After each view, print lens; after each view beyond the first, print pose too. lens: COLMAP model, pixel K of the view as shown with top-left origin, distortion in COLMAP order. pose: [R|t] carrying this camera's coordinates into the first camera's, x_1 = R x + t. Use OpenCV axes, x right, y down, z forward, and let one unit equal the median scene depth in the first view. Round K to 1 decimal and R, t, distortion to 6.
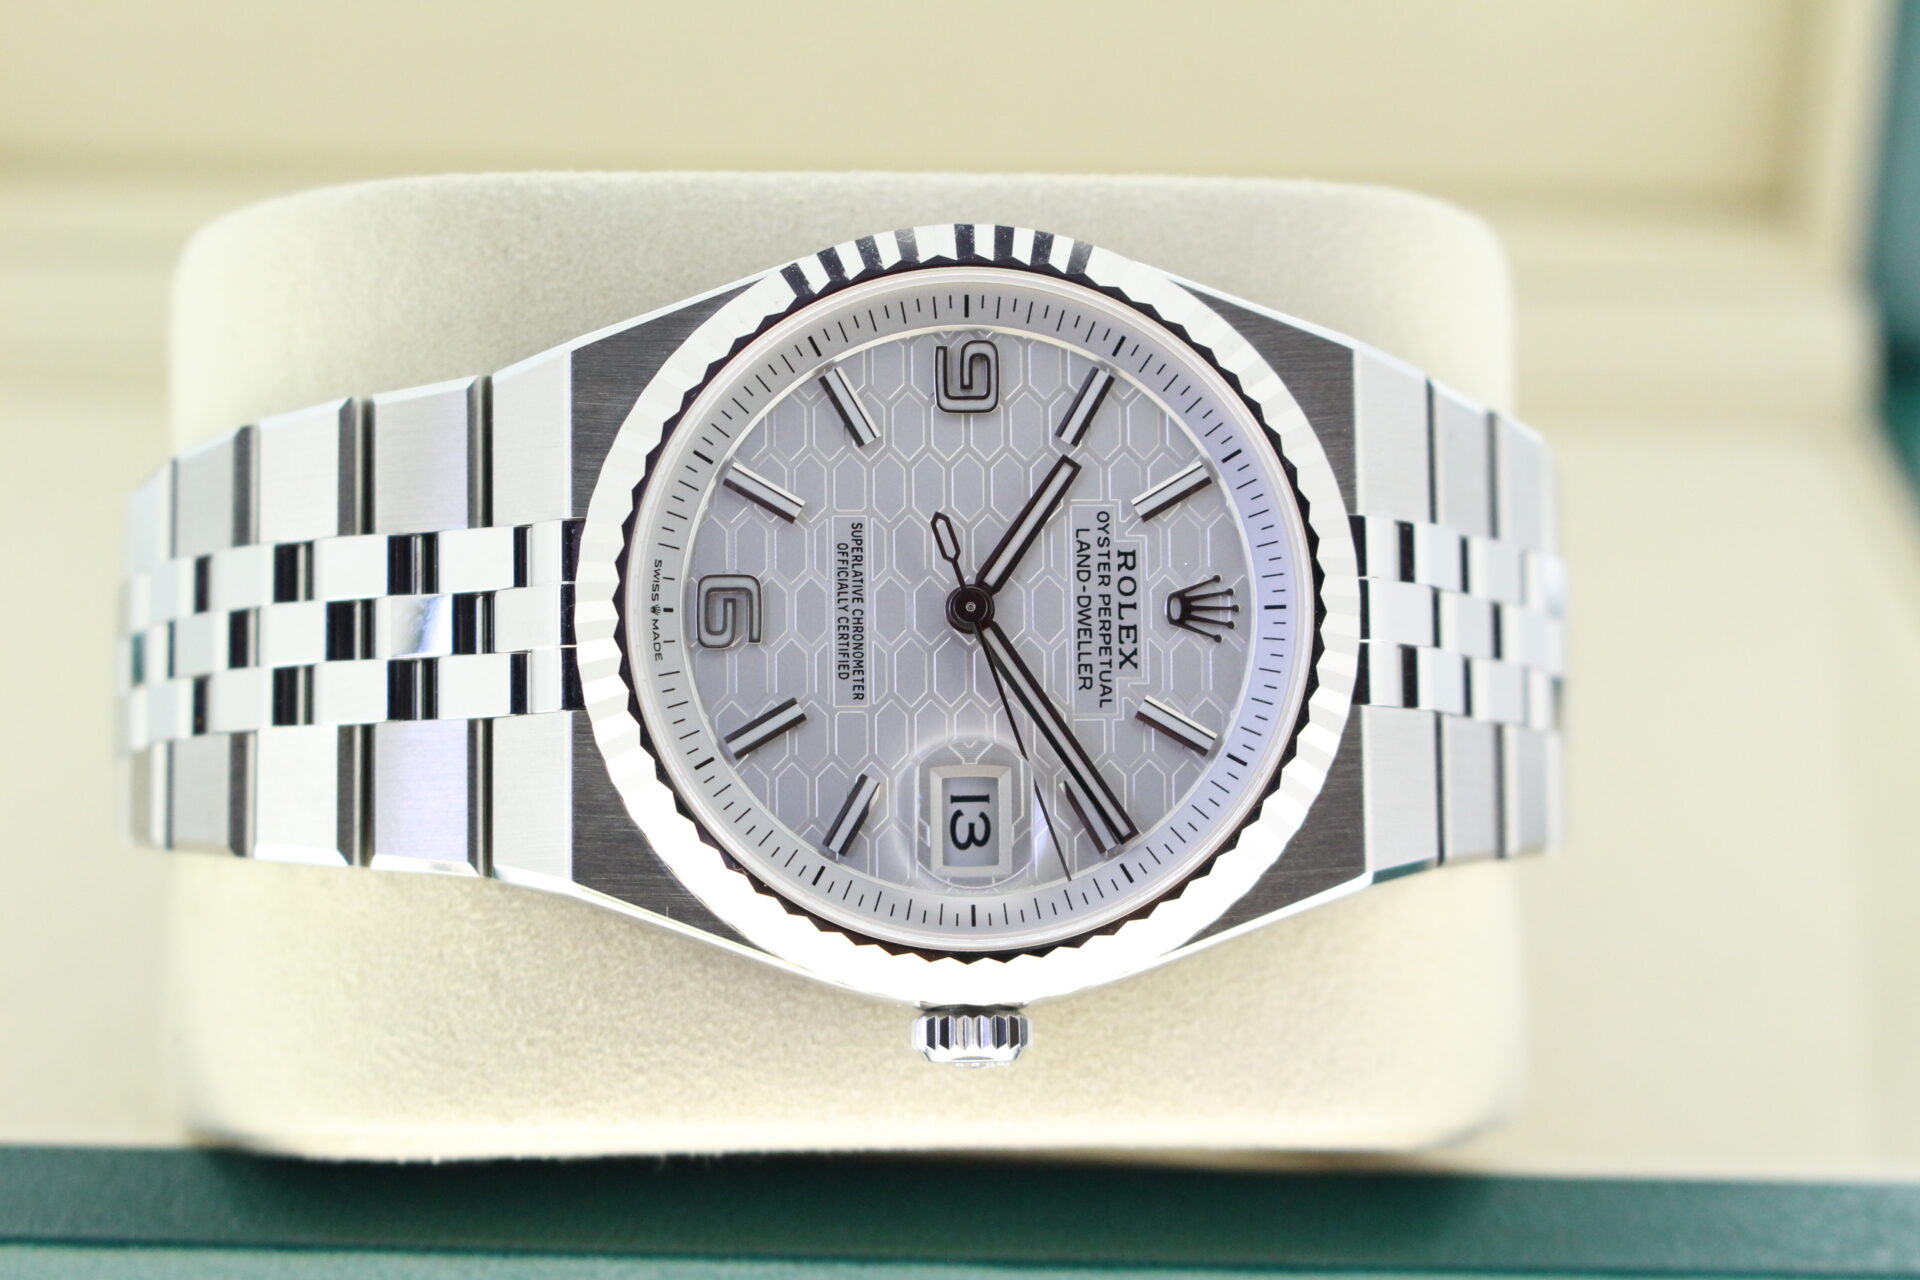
lens RADIAL K [[3937.9, 0, 1020.3], [0, 3937.9, 644.9], [0, 0, 1]] dist [0.073164, 0.026933]
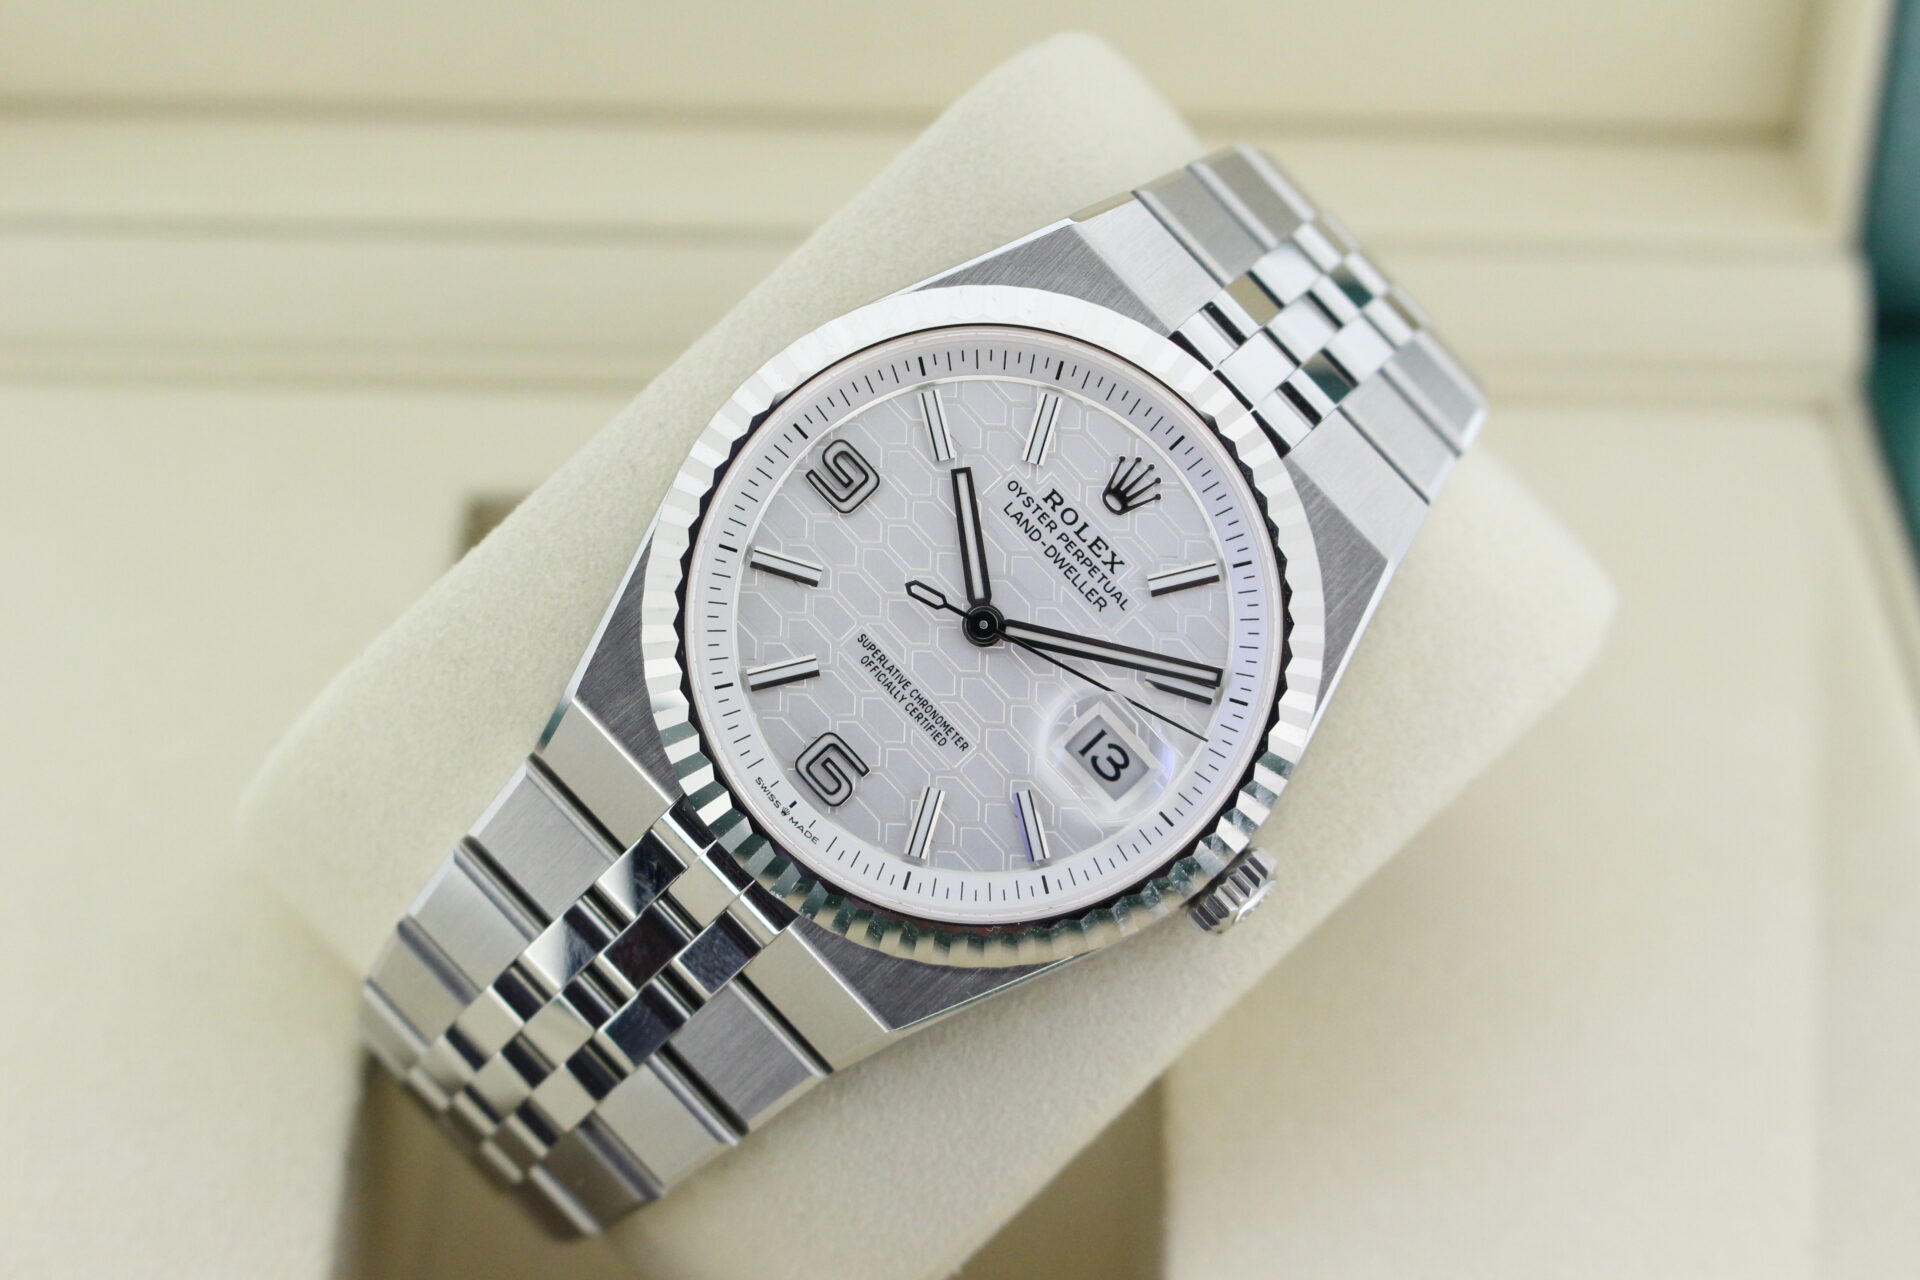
lens RADIAL K [[3937.9, 0, 1020.3], [0, 3937.9, 644.9], [0, 0, 1]] dist [0.073164, 0.026933]
pose [[0.735214, -0.677457, -0.022641, 0.017243], [0.676236, 0.730777, 0.093112, -0.104415], [-0.046534, -0.083768, 0.995398, -0.146753]]
